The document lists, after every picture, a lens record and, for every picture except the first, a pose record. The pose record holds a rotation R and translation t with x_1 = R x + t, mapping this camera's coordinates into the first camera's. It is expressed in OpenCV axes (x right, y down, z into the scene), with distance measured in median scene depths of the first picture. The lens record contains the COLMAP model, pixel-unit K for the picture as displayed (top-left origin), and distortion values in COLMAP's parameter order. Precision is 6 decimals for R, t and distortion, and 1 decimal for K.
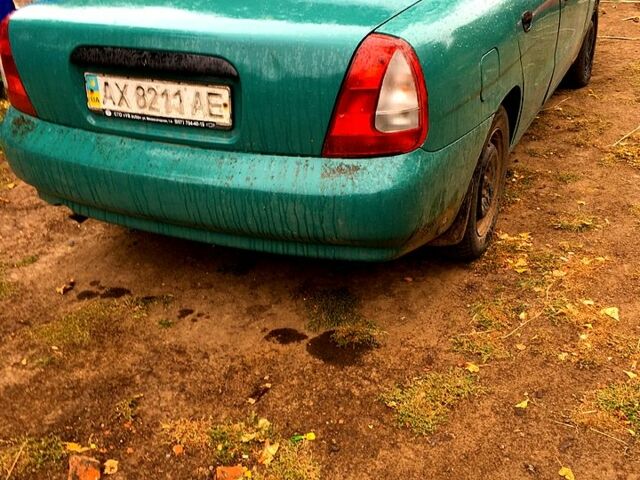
lens RADIAL K [[750.8, 0, 320.0], [0, 750.8, 240.0], [0, 0, 1]] dist [0.085786, -0.028372]
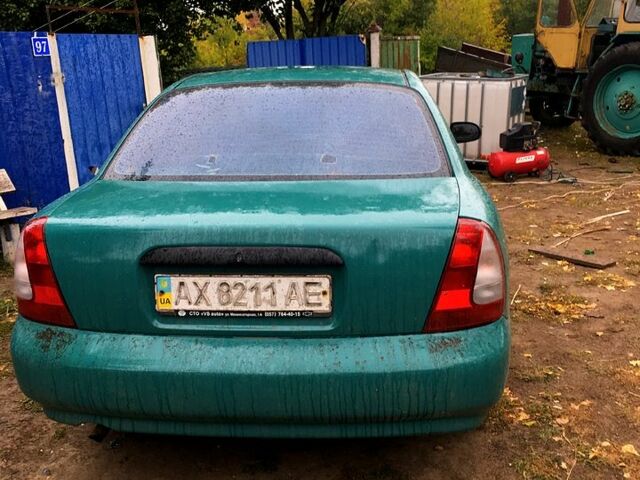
lens RADIAL K [[750.8, 0, 320.0], [0, 750.8, 240.0], [0, 0, 1]] dist [0.085786, -0.028372]
pose [[0.936186, -0.062468, 0.345909, -0.463570], [0.141826, 0.967552, -0.209115, -0.035803], [-0.321622, 0.244830, 0.914668, 0.055461]]
